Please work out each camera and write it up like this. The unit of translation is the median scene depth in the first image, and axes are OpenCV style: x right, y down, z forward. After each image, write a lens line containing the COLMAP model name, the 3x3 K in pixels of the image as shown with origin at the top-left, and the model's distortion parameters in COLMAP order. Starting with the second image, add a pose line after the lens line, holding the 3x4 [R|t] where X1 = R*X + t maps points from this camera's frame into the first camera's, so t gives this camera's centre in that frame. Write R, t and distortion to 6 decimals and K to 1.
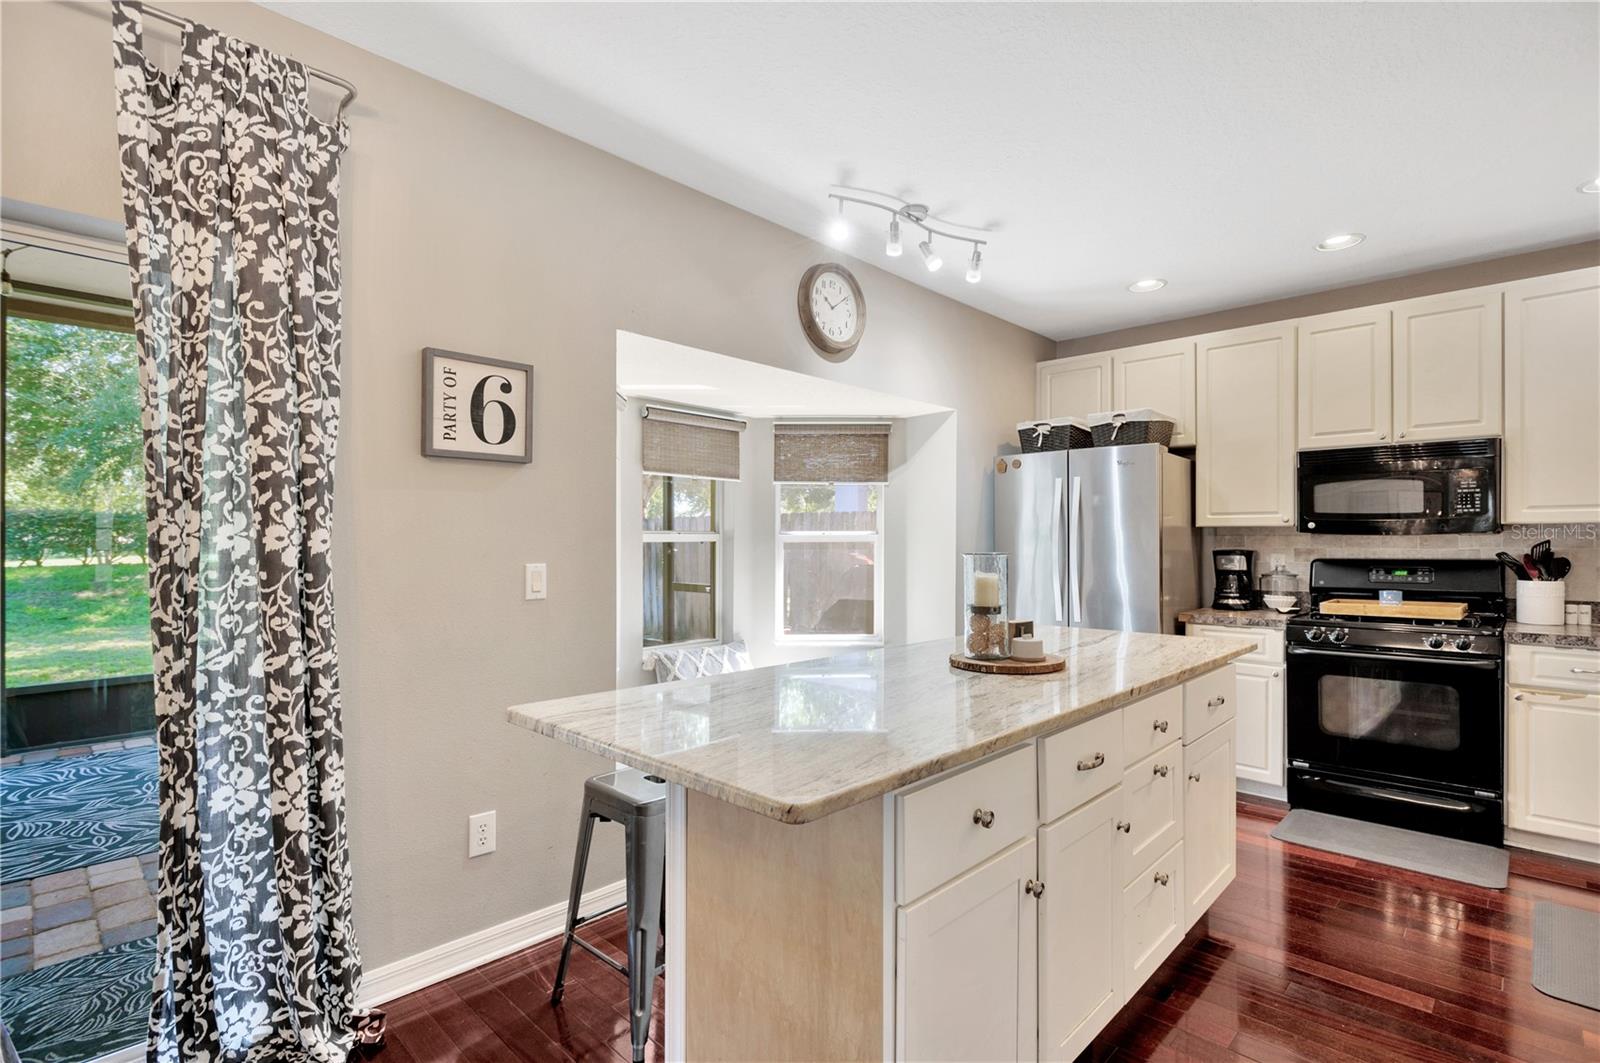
lens RADIAL K [[758.0, 0, 797.5], [0, 758.0, 537.7], [0, 0, 1]] dist [-0.004792, 0.001602]
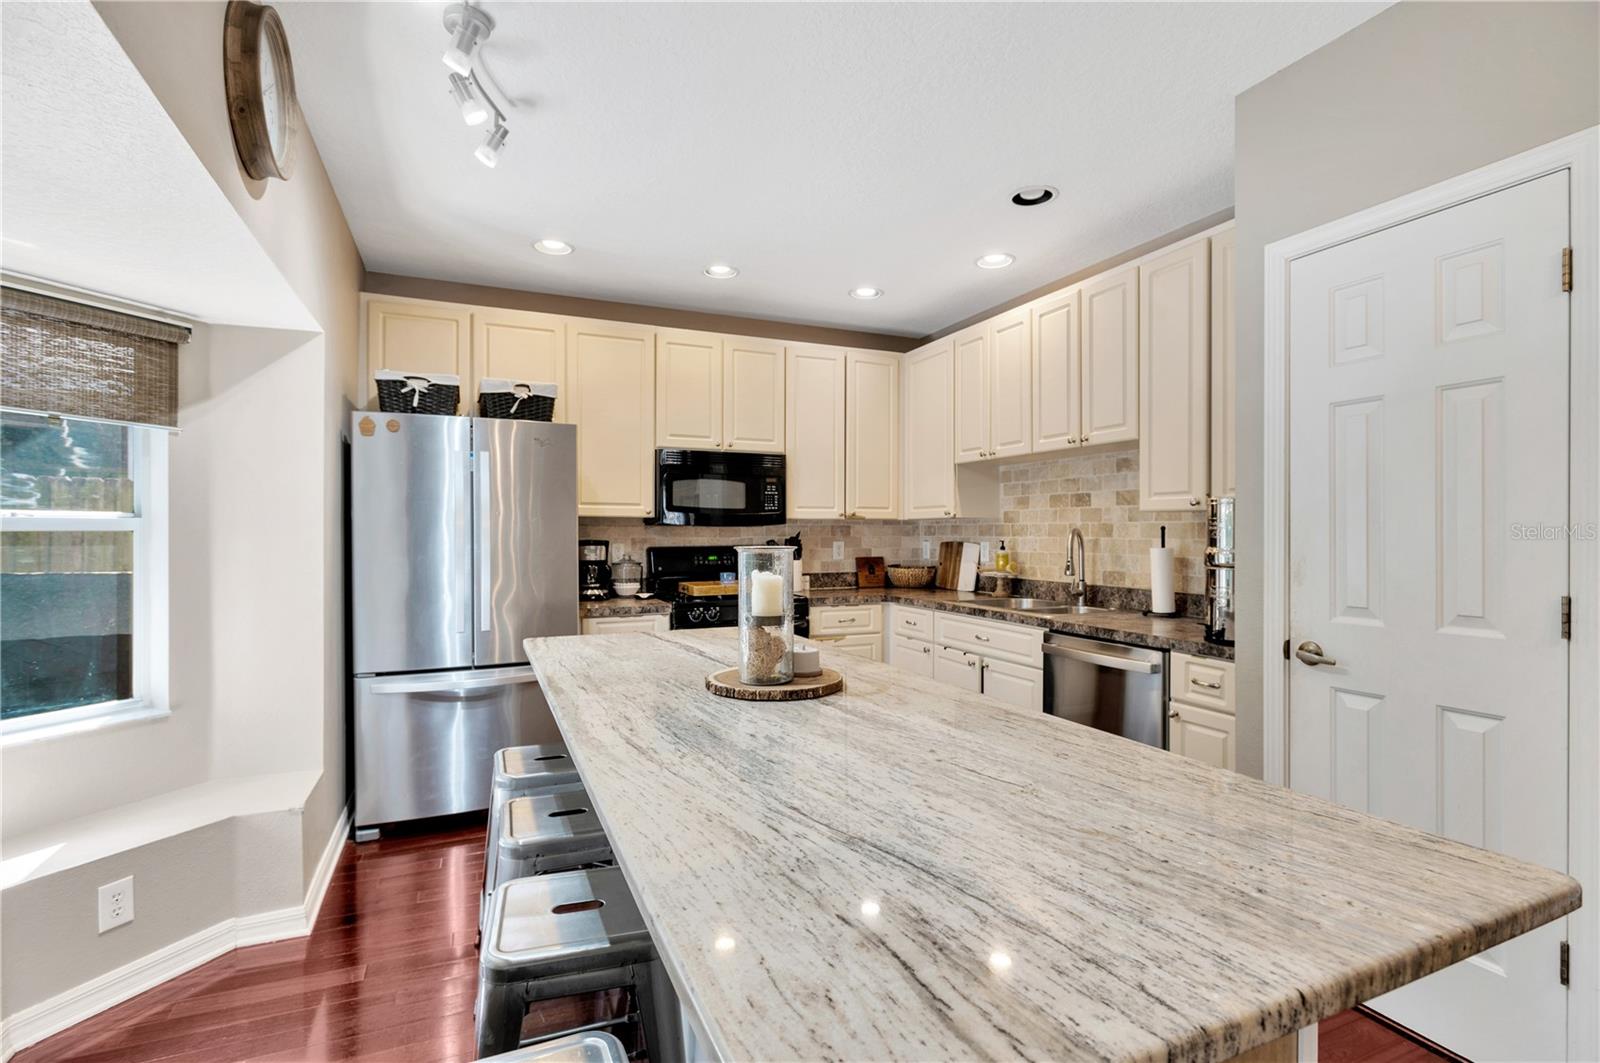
lens RADIAL K [[758.0, 0, 810.1], [0, 758.0, 527.7], [0, 0, 1]] dist [-0.004792, 0.001602]
pose [[0.375103, 0.006371, 0.926961, -0.434276], [-0.004572, 0.999977, -0.005023, 0.006428], [-0.926972, -0.002353, 0.375123, 0.637121]]
